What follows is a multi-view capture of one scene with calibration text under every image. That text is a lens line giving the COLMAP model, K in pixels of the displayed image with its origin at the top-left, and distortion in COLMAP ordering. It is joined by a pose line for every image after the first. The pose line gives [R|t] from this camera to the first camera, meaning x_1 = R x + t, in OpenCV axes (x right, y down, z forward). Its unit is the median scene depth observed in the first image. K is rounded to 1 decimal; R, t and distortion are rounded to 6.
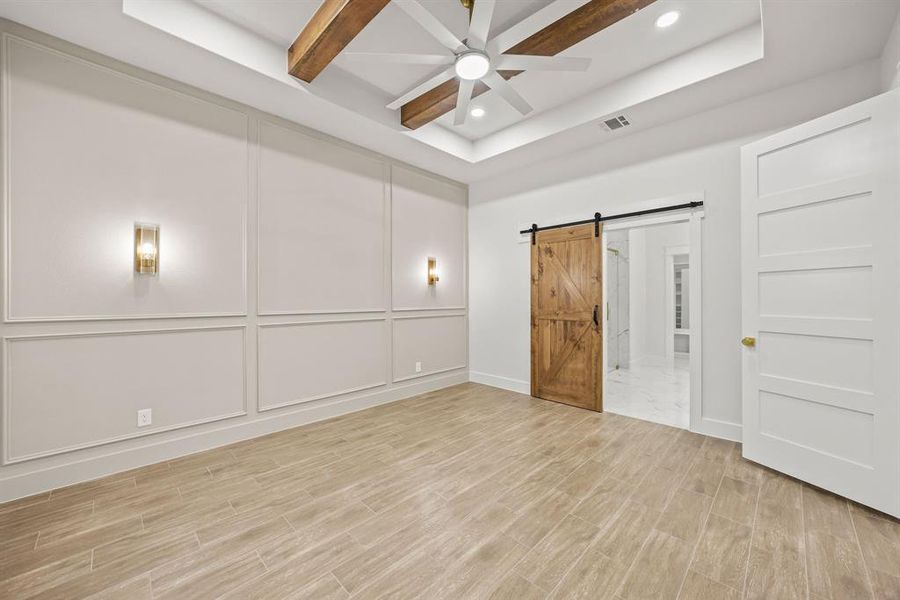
lens RADIAL K [[341.3, 0, 449.0], [0, 341.3, 298.3], [0, 0, 1]] dist [-0.000510, -0.000467]
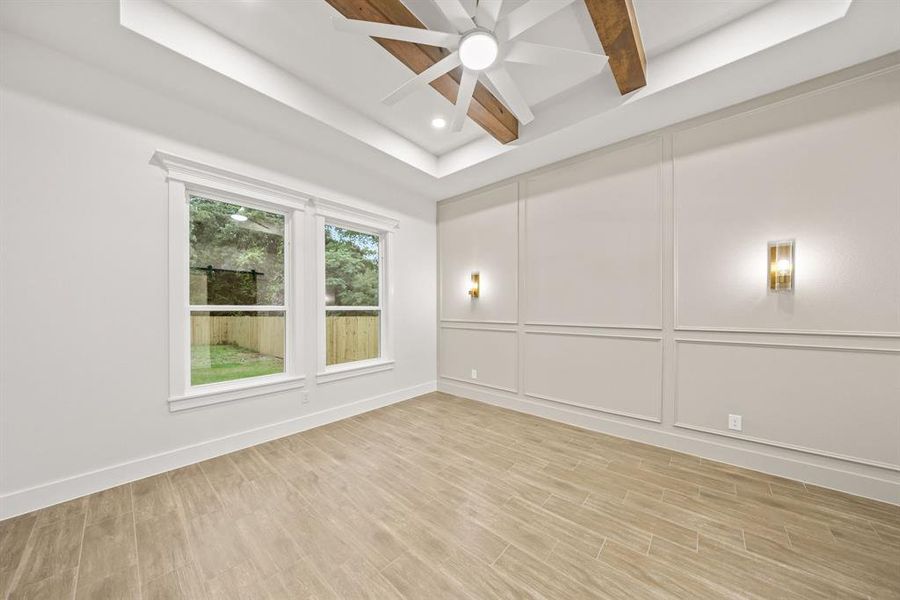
lens RADIAL K [[295.8, 0, 451.0], [0, 295.8, 310.8], [0, 0, 1]] dist [-0.001126, -0.000212]
pose [[0.065590, 0.004996, -0.997834, 0.740183], [-0.003333, 0.999983, 0.004787, -0.009305], [0.997841, 0.003011, 0.065606, 0.777293]]
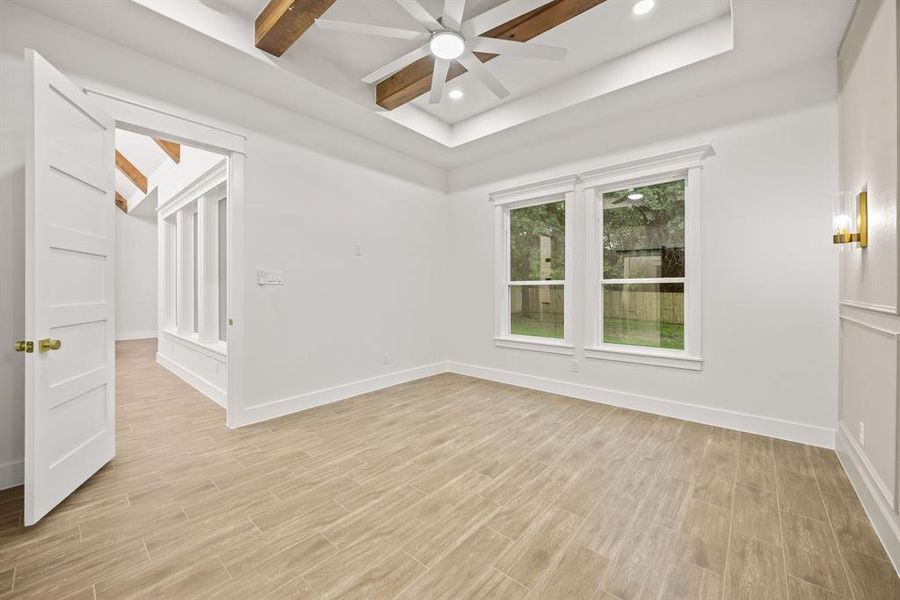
lens RADIAL K [[349.4, 0, 451.0], [0, 349.4, 296.4], [0, 0, 1]] dist [0.000532, -0.000196]
pose [[-0.997824, 0.001633, -0.065921, 0.110895], [0.000127, 0.999739, 0.022833, 0.014071], [0.065941, 0.022775, -0.997564, 1.761026]]
